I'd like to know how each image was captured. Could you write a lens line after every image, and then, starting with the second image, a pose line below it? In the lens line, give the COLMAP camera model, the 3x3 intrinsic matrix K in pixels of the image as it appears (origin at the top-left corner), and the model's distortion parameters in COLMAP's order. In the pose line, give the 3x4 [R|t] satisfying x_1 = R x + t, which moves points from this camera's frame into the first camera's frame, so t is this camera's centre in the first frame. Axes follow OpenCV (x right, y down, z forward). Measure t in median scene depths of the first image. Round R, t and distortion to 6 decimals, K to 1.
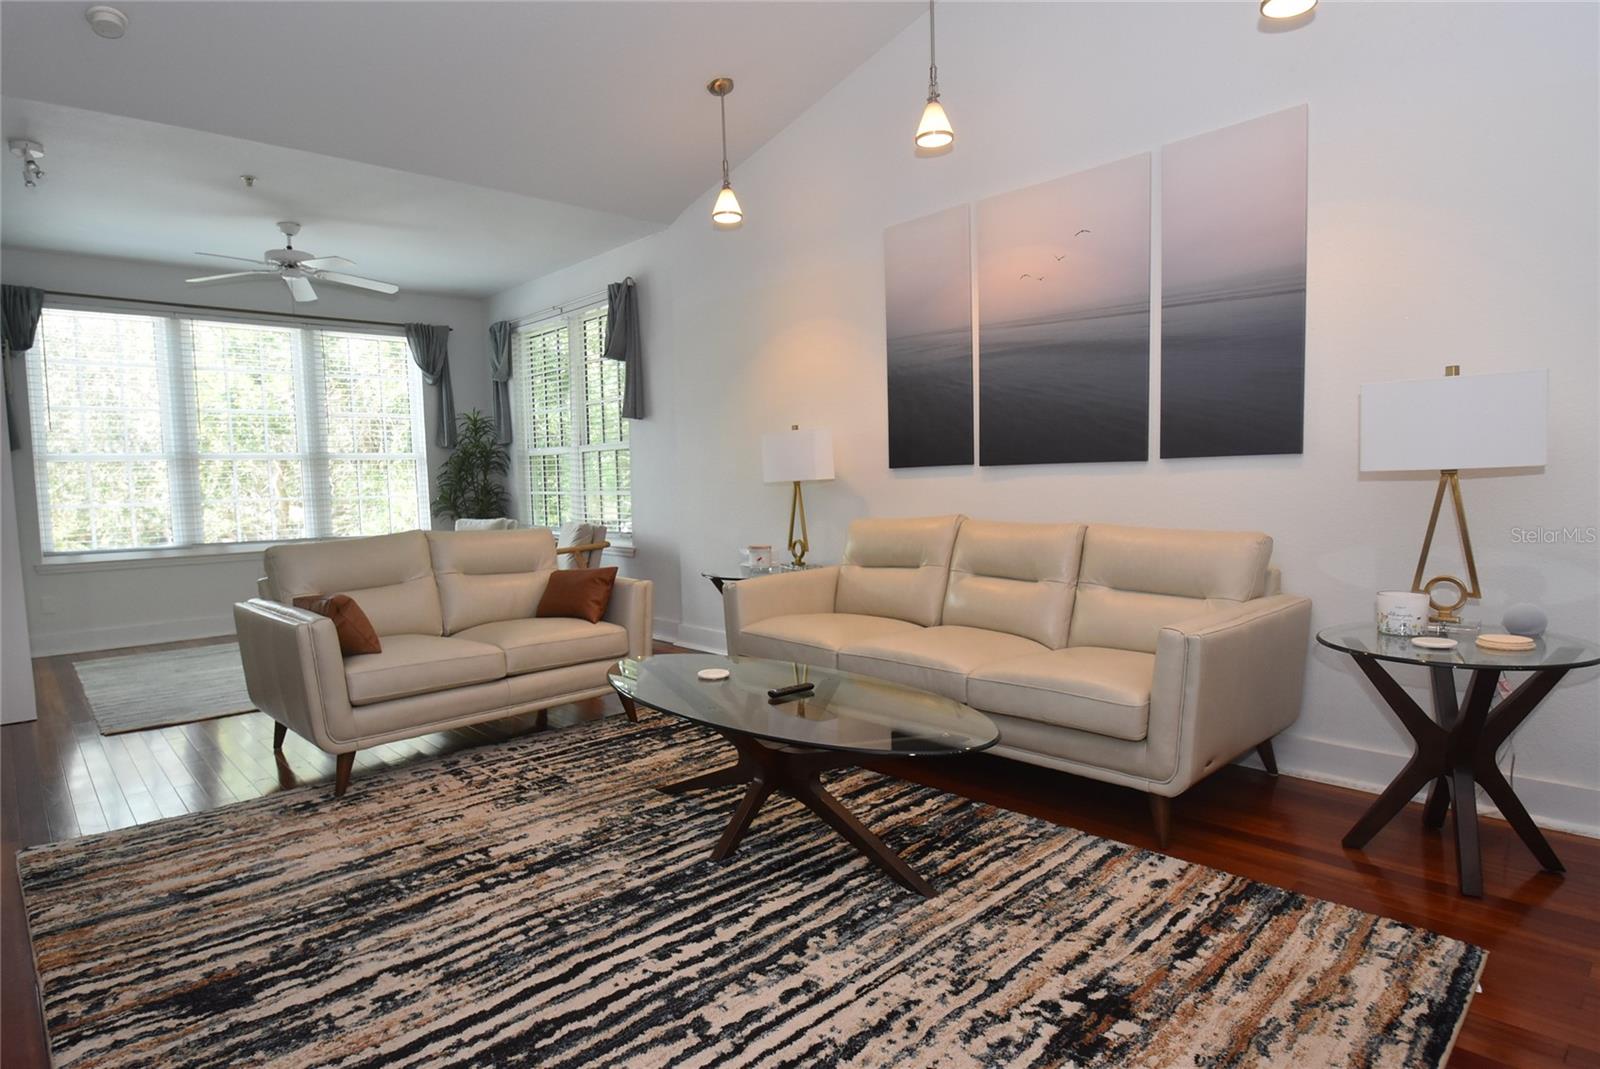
lens RADIAL K [[880.5, 0, 796.0], [0, 880.5, 551.1], [0, 0, 1]] dist [-0.017474, -0.006826]
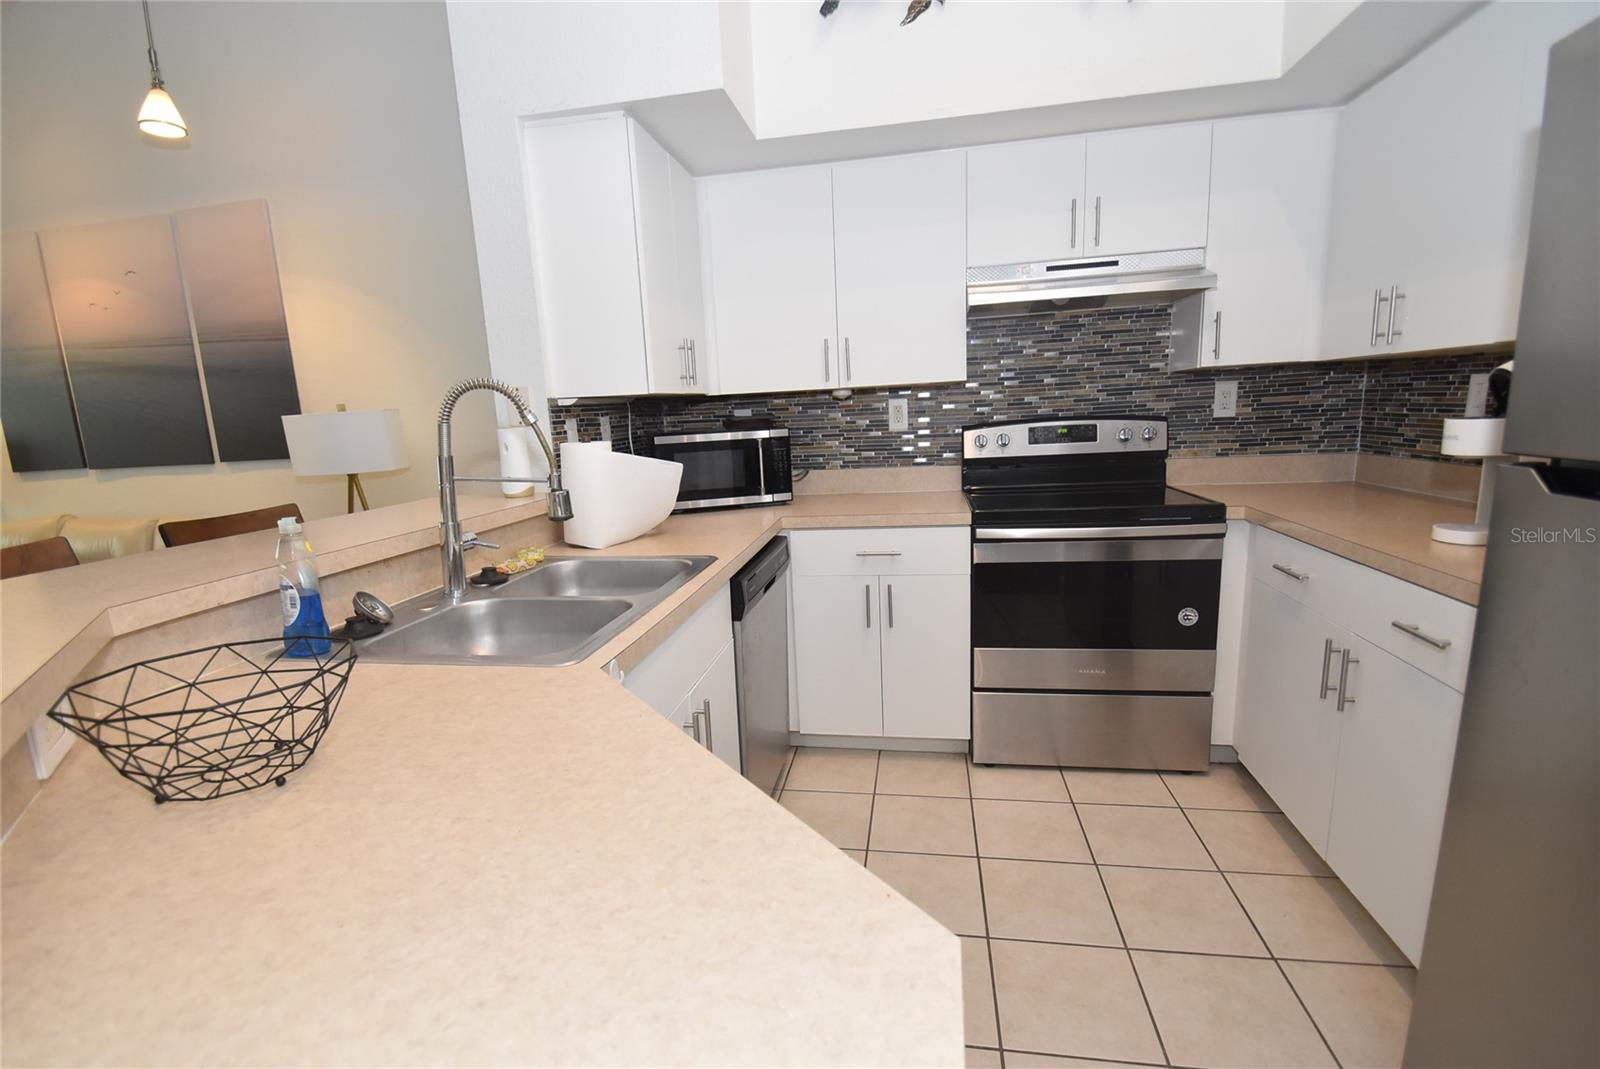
lens RADIAL K [[697.2, 0, 792.9], [0, 697.2, 567.6], [0, 0, 1]] dist [0.008232, -0.011153]
pose [[0.803082, -0.148497, 0.577069, 0.641599], [0.077632, 0.986269, 0.145760, -0.046683], [-0.590790, -0.072258, 0.803583, -0.477869]]
